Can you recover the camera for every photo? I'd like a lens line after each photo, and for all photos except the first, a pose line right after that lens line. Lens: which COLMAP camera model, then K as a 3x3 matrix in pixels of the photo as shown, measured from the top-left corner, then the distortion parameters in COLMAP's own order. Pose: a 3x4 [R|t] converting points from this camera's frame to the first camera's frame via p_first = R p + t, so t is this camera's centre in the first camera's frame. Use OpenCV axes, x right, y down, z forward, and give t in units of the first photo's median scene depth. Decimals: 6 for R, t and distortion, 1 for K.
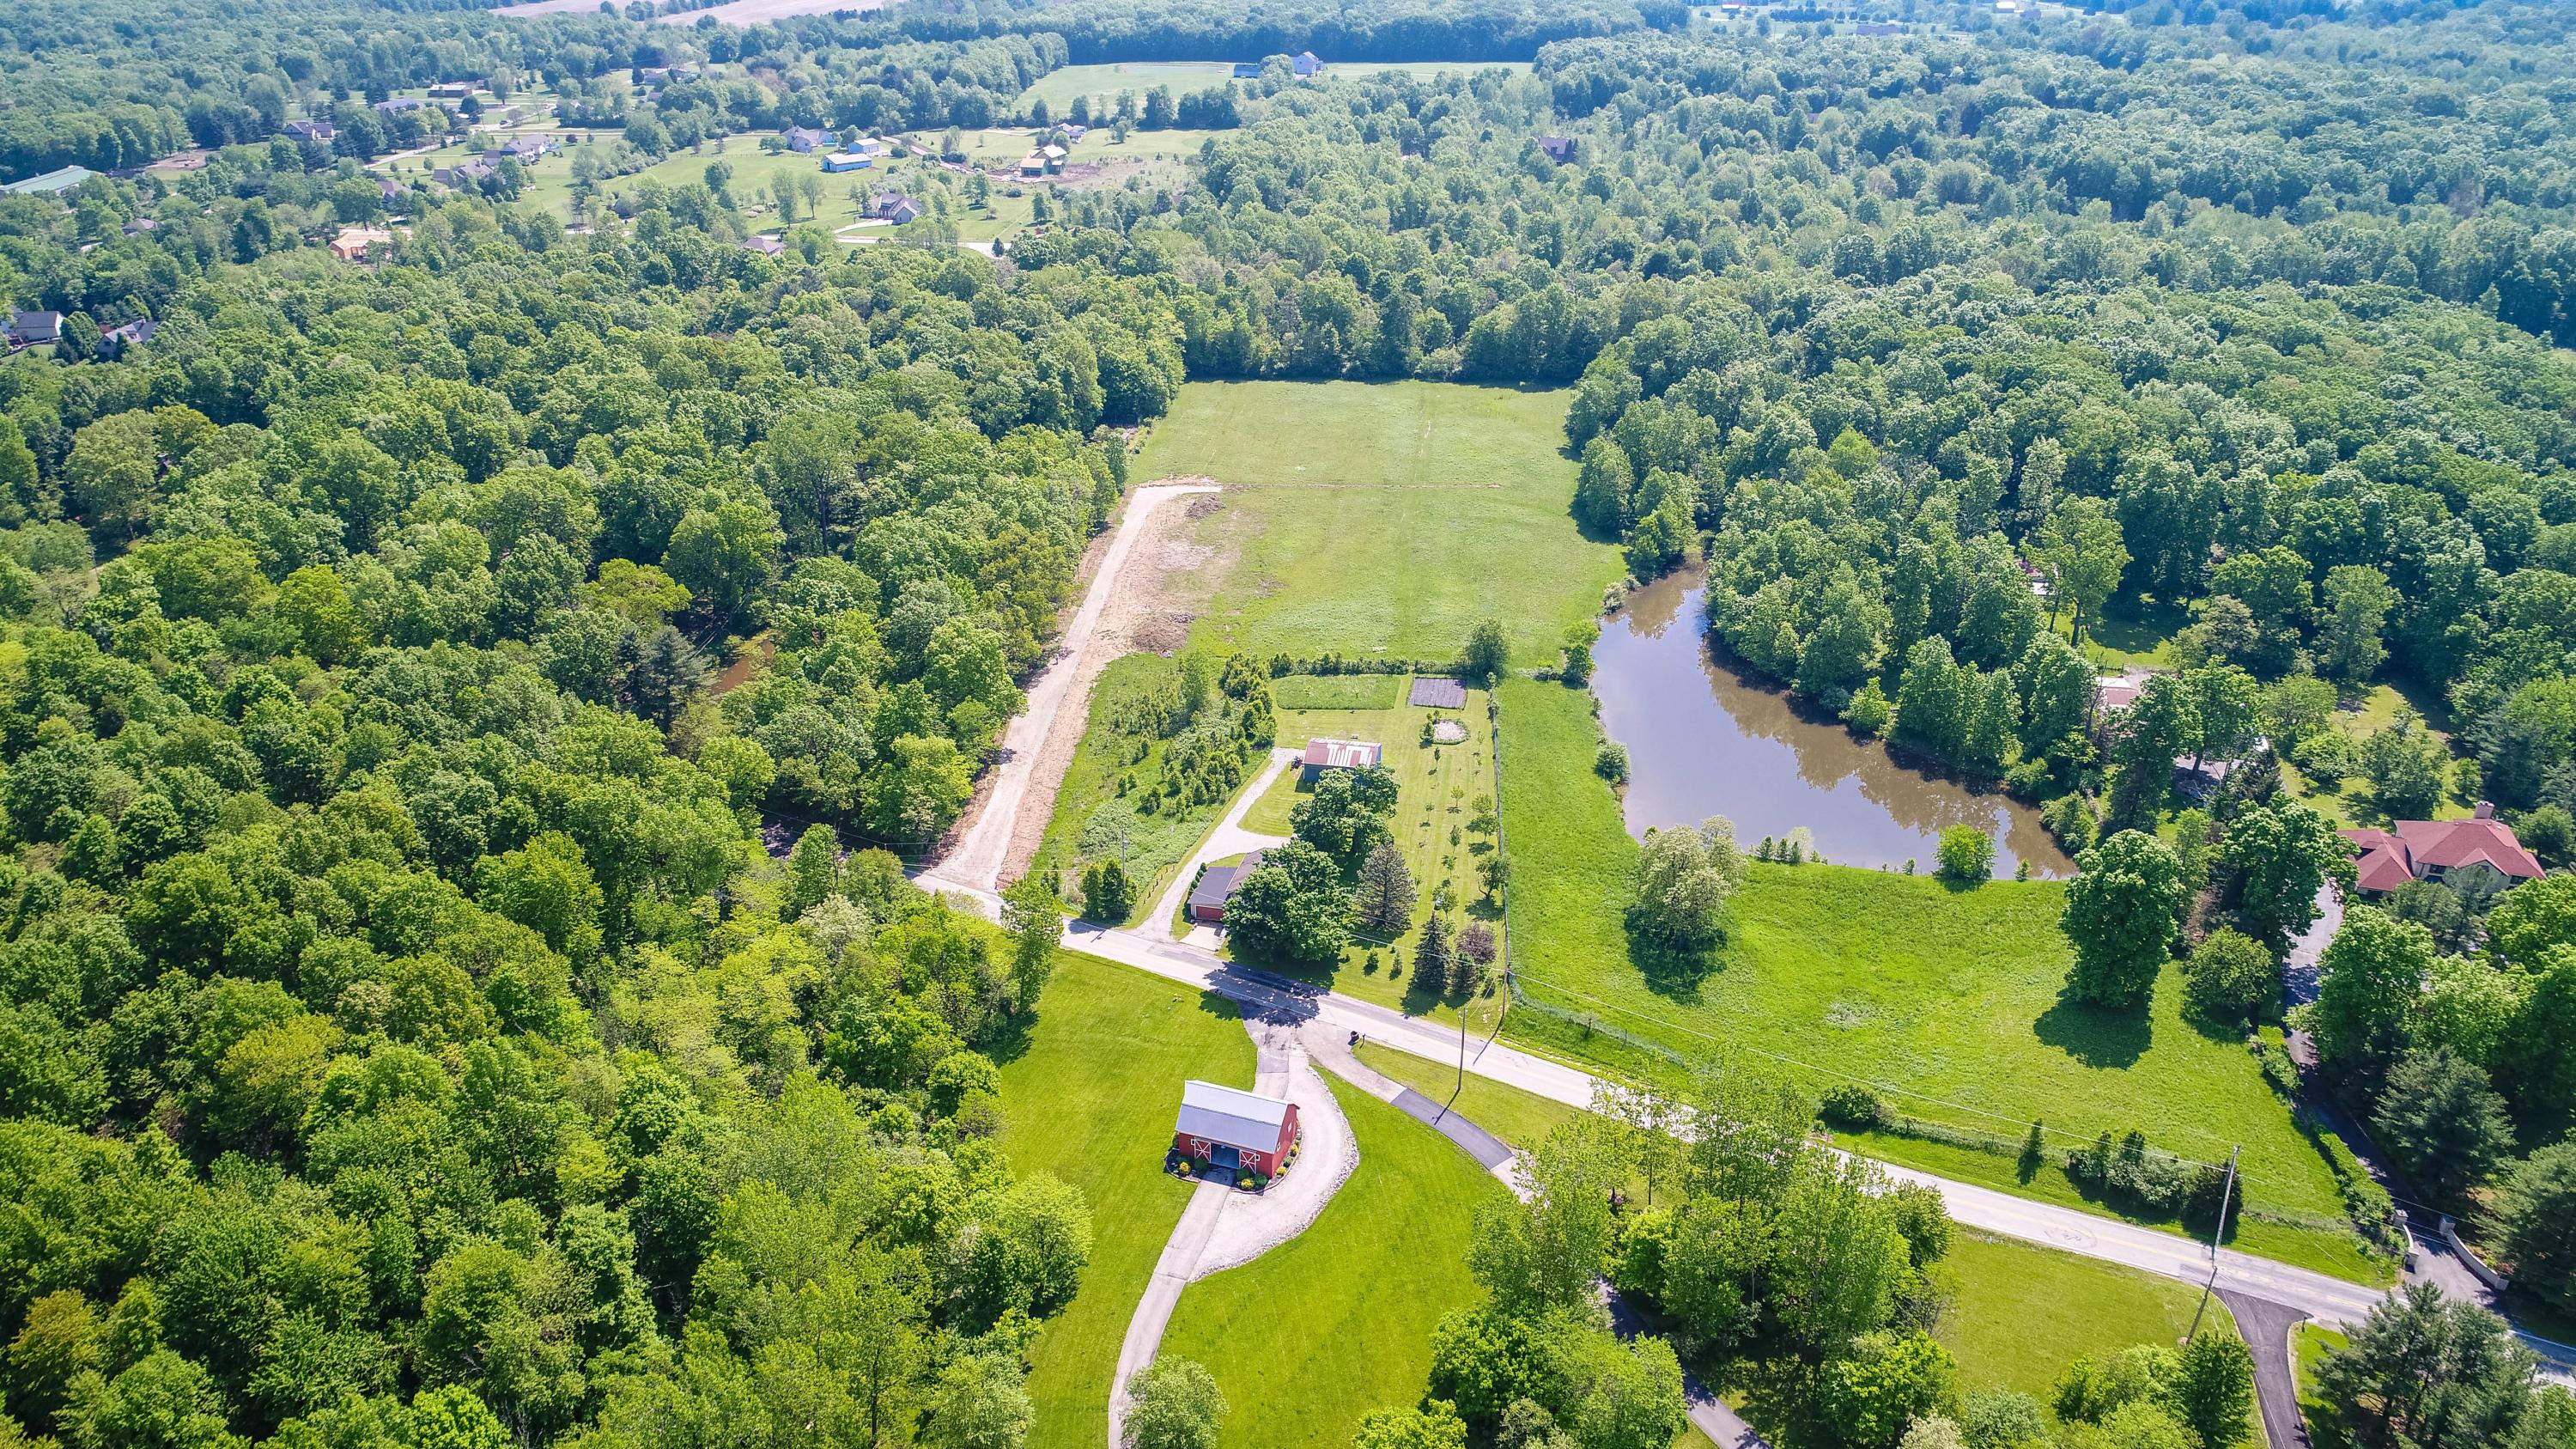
lens RADIAL K [[1739.2, 0, 1286.4], [0, 1739.2, 729.4], [0, 0, 1]] dist [0.002265, 0.002374]
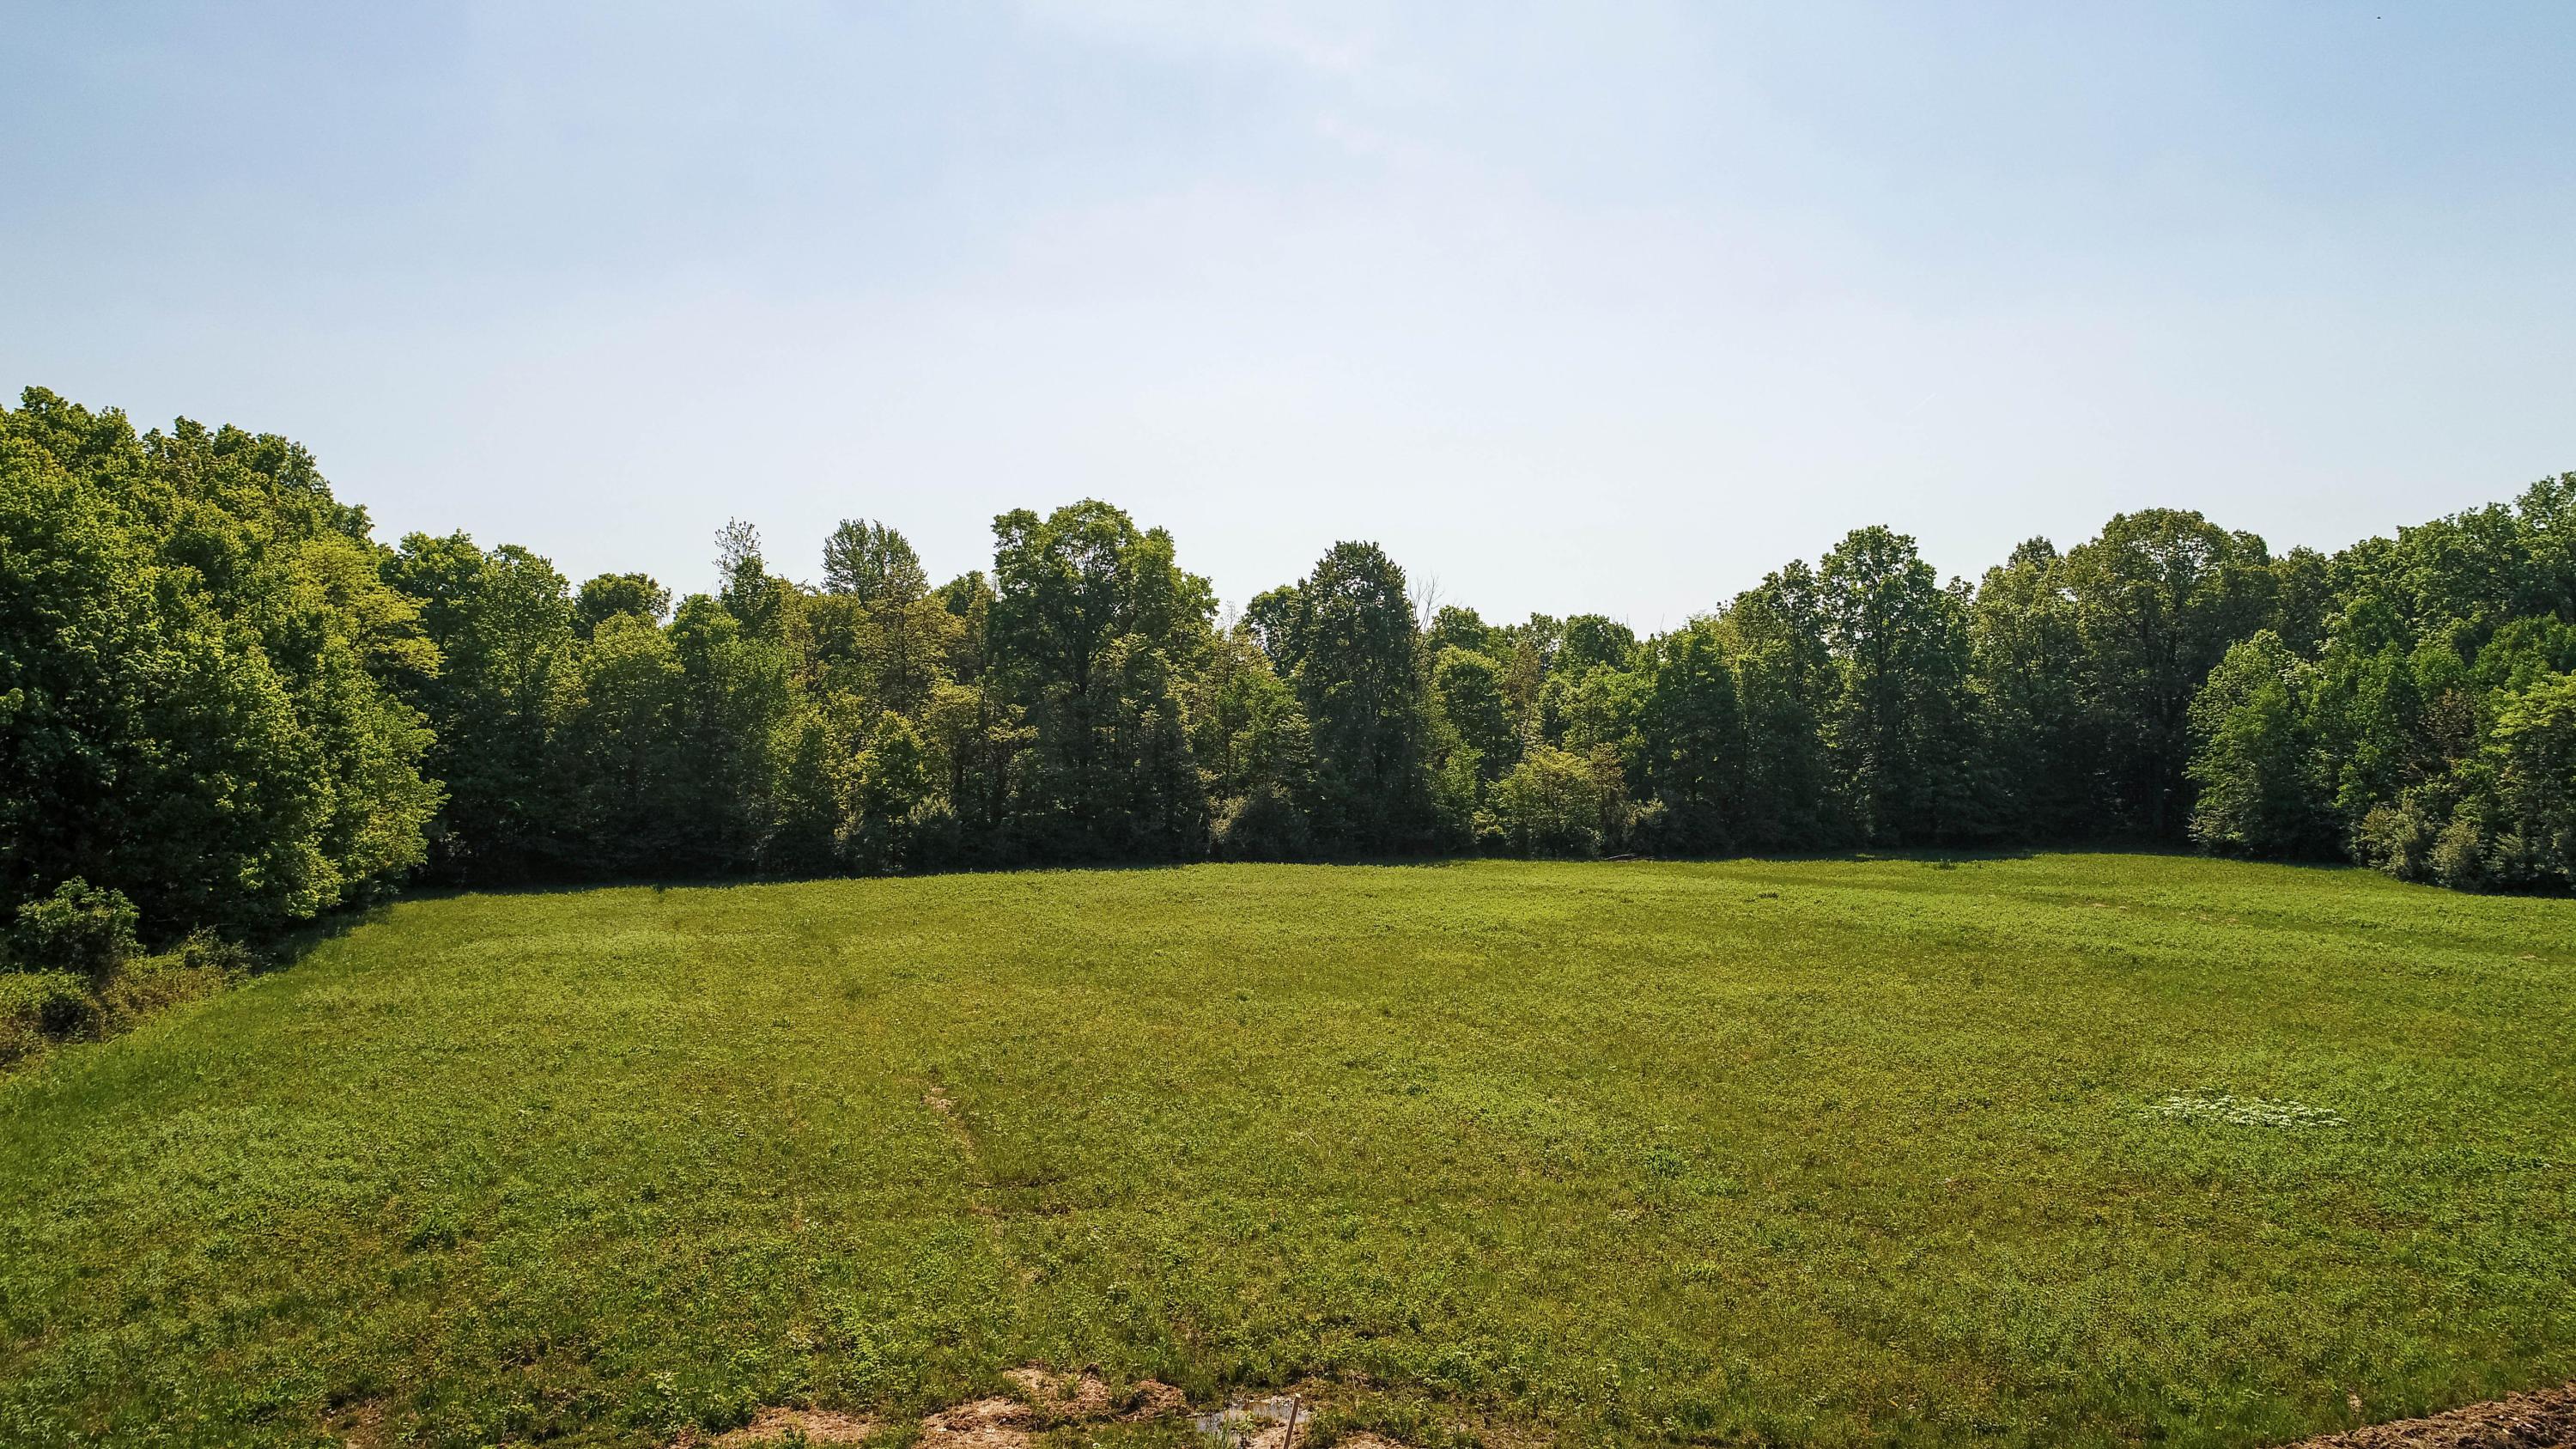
lens RADIAL K [[1735.1, 0, 1288.3], [0, 1735.1, 733.8], [0, 0, 1]] dist [0.003912, 0.000321]
pose [[0.903570, 0.011527, 0.428285, -0.072403], [0.189170, 0.886187, -0.422950, -0.159471], [-0.384416, 0.463184, 0.798552, 1.073452]]
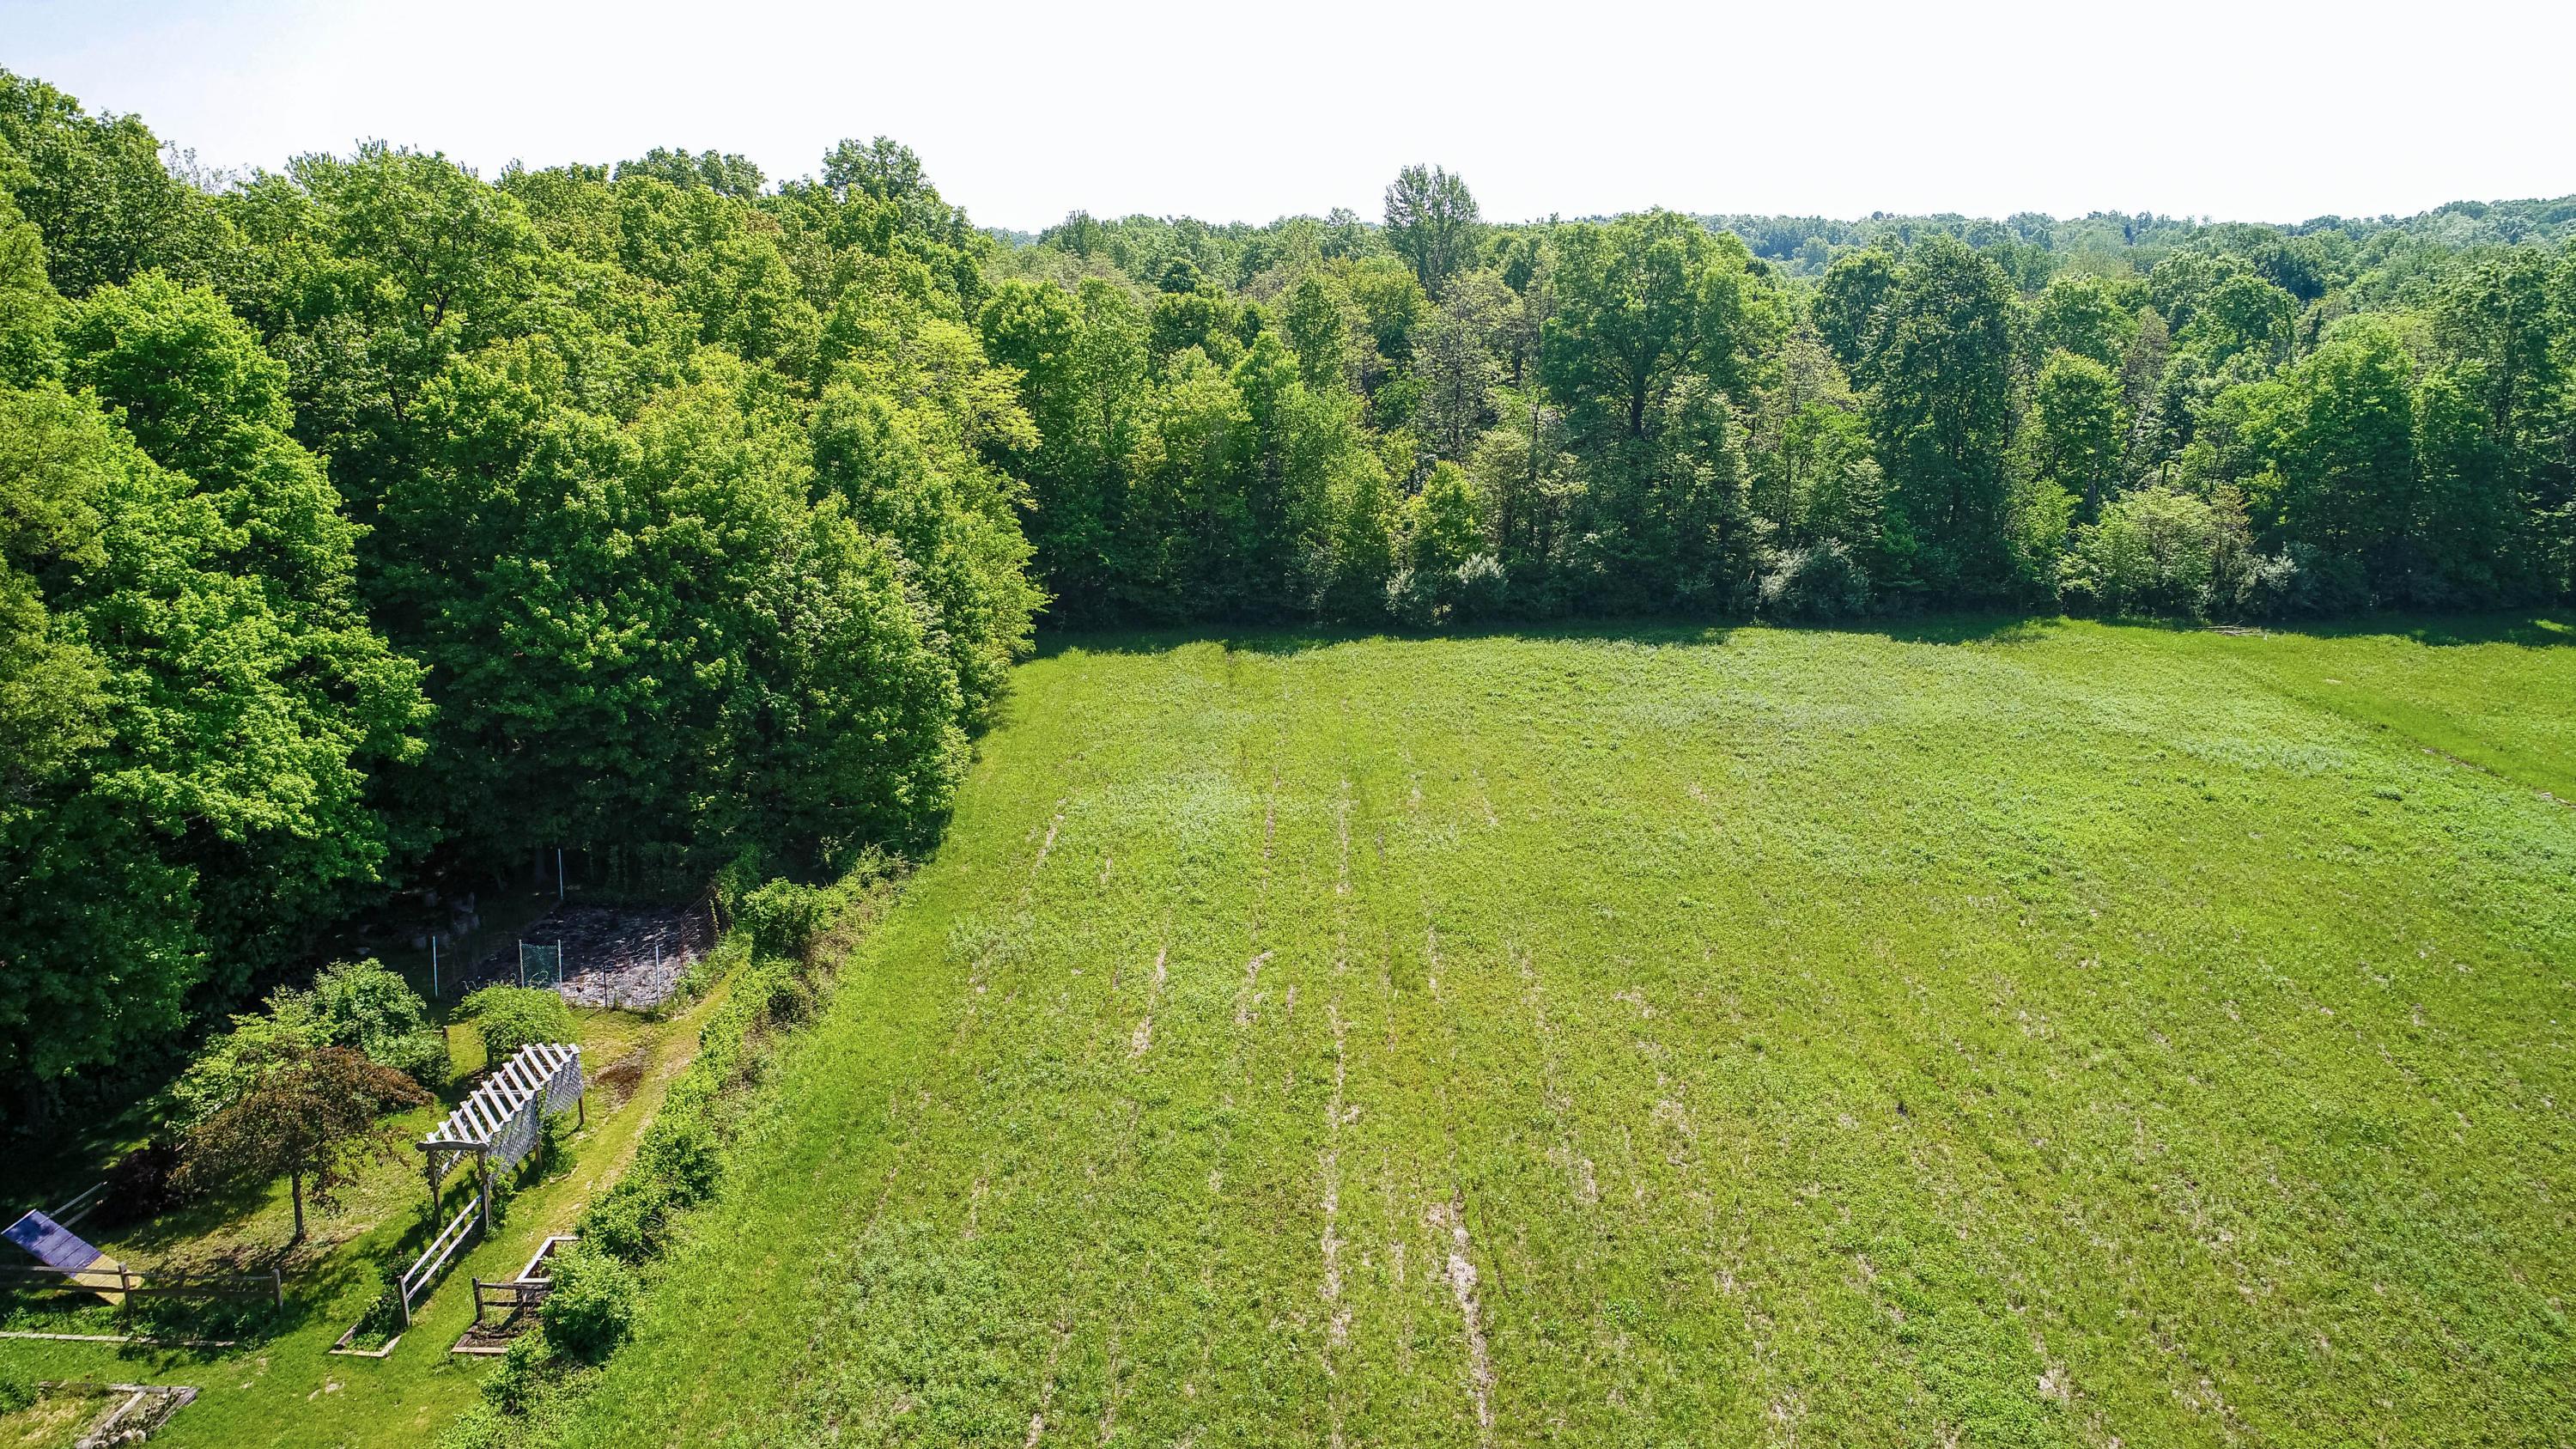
lens RADIAL K [[1735.1, 0, 1288.3], [0, 1735.1, 733.8], [0, 0, 1]] dist [0.003912, 0.000321]
pose [[0.991916, -0.025837, 0.124240, -0.071817], [0.049097, 0.980943, -0.187988, -0.198524], [-0.117015, 0.192568, 0.974282, 1.055608]]
